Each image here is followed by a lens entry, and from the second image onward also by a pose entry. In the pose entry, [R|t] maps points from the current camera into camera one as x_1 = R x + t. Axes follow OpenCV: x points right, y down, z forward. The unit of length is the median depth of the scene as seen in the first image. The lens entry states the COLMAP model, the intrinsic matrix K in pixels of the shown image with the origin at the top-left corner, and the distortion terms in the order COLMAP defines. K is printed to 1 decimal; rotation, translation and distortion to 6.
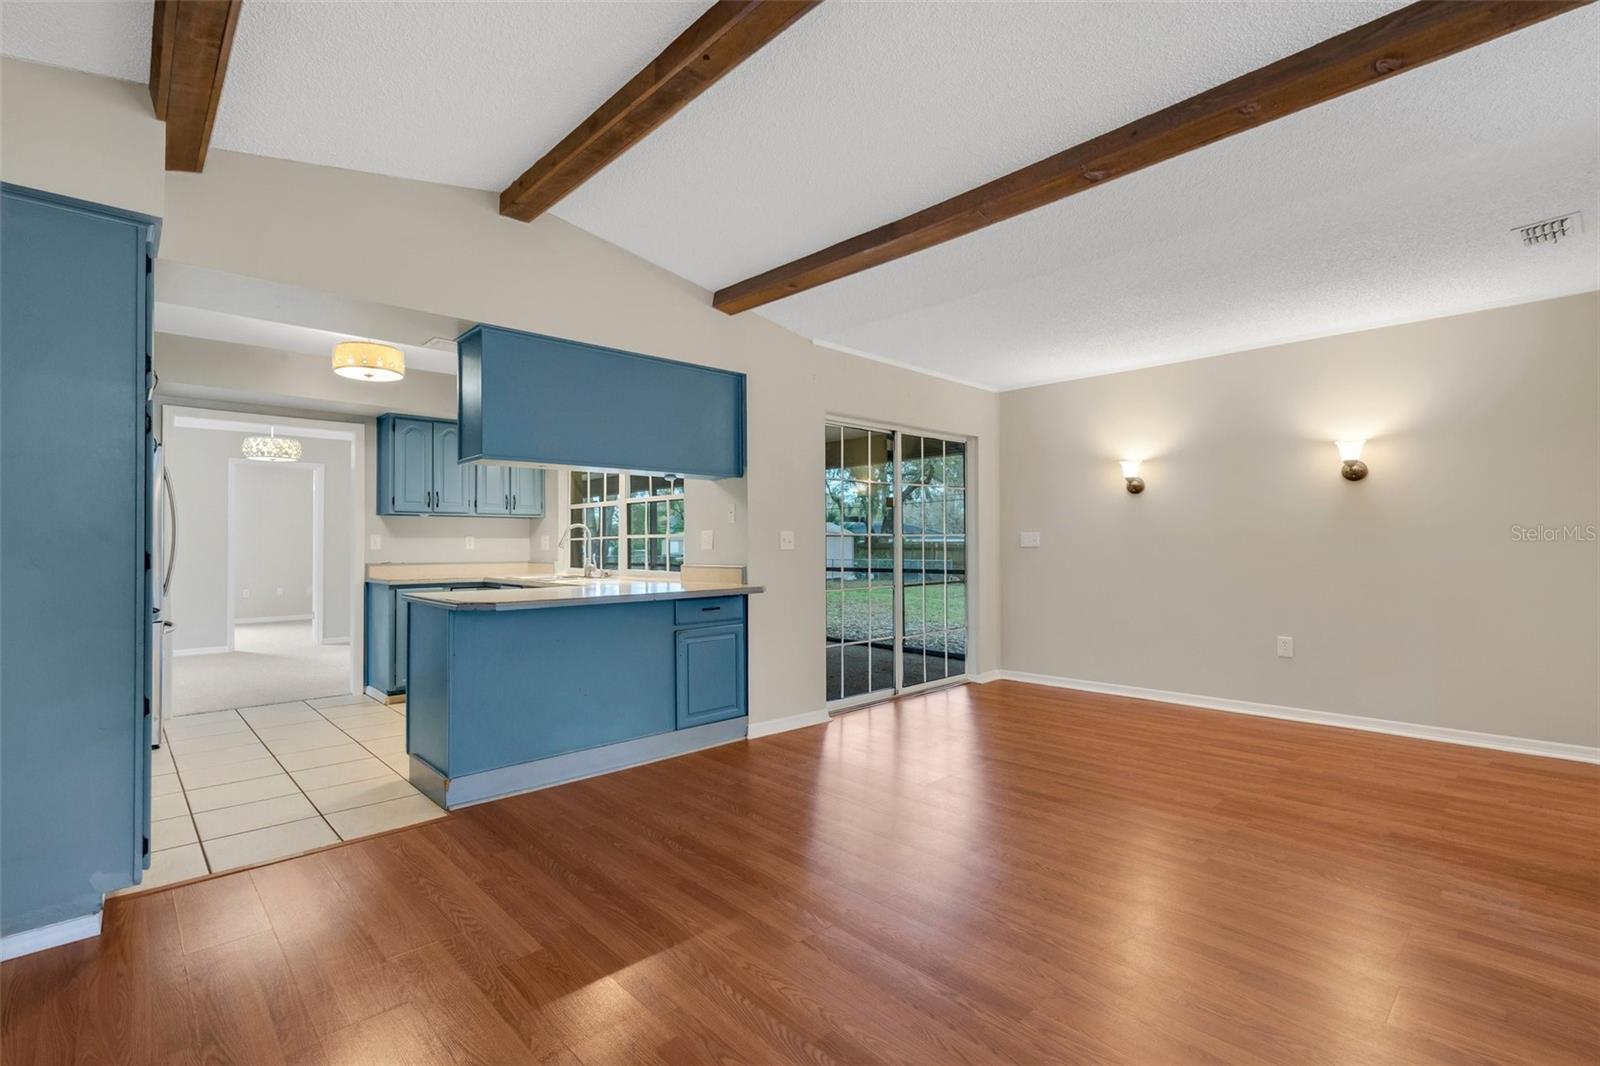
lens RADIAL K [[736.5, 0, 787.9], [0, 736.5, 541.2], [0, 0, 1]] dist [-0.004500, 0.001261]
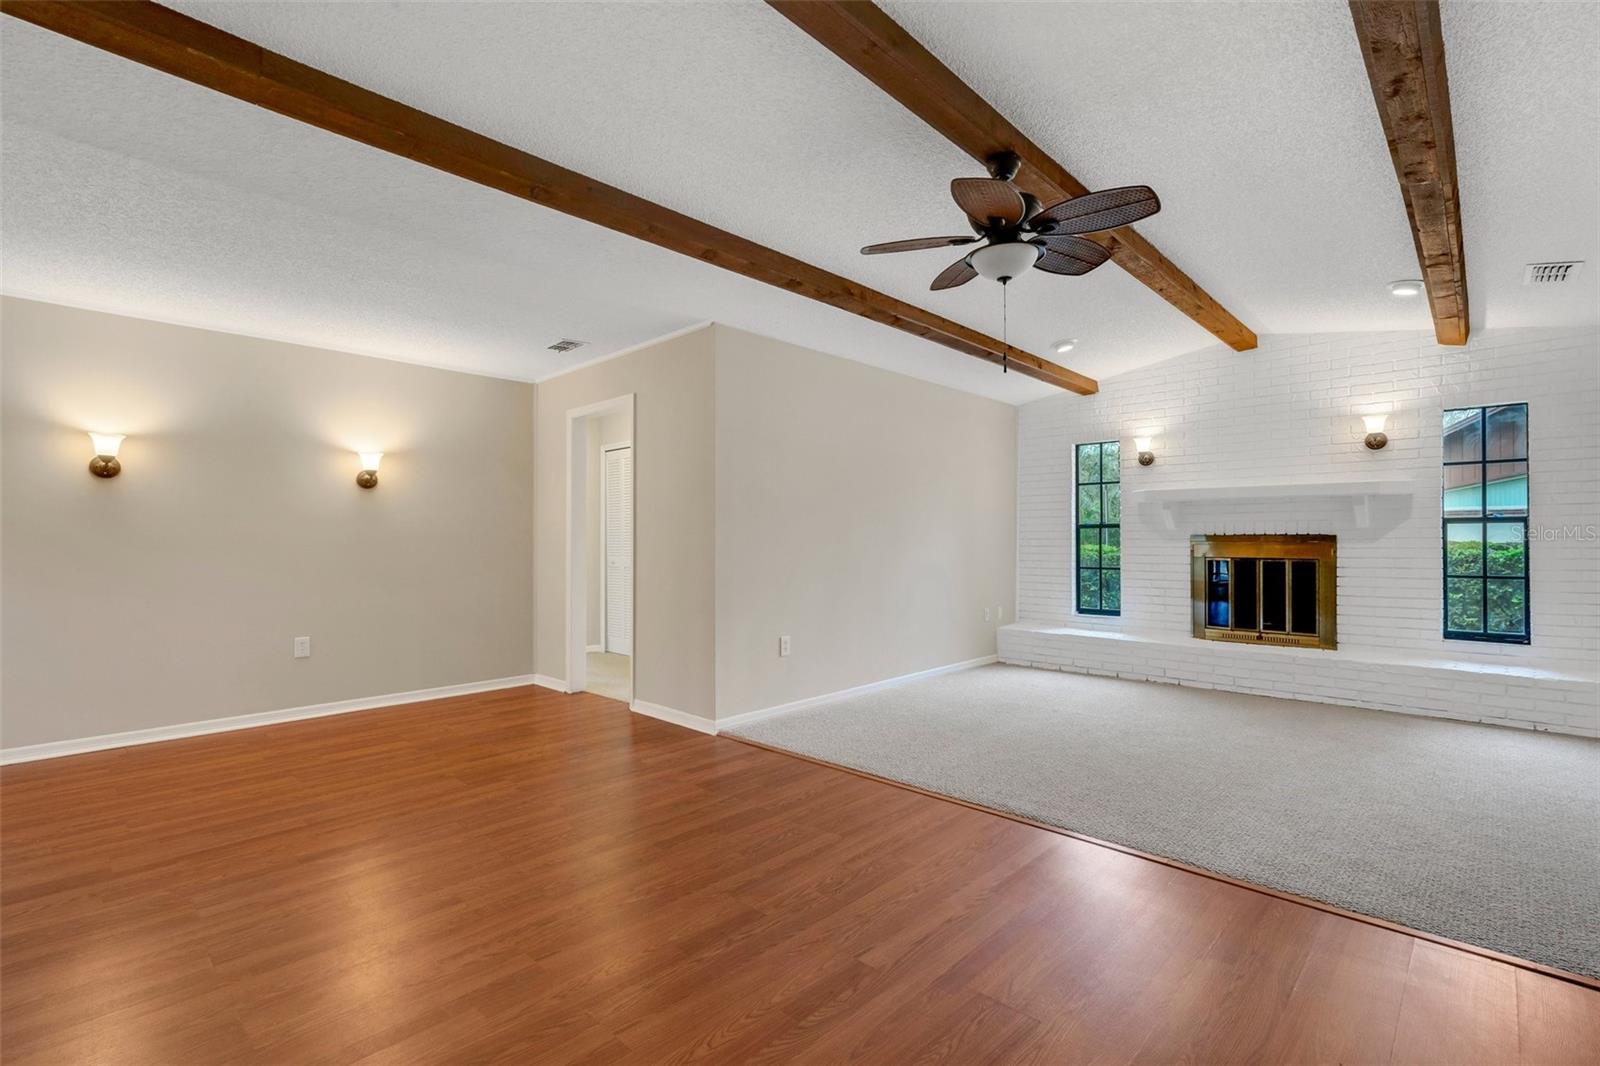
lens RADIAL K [[736.5, 0, 799.3], [0, 736.5, 526.1], [0, 0, 1]] dist [-0.004500, 0.001261]
pose [[-0.060708, 0.025185, 0.997838, -0.369430], [0.001704, 0.999683, -0.025128, 0.005096], [-0.998154, 0.000175, -0.060732, 0.386836]]
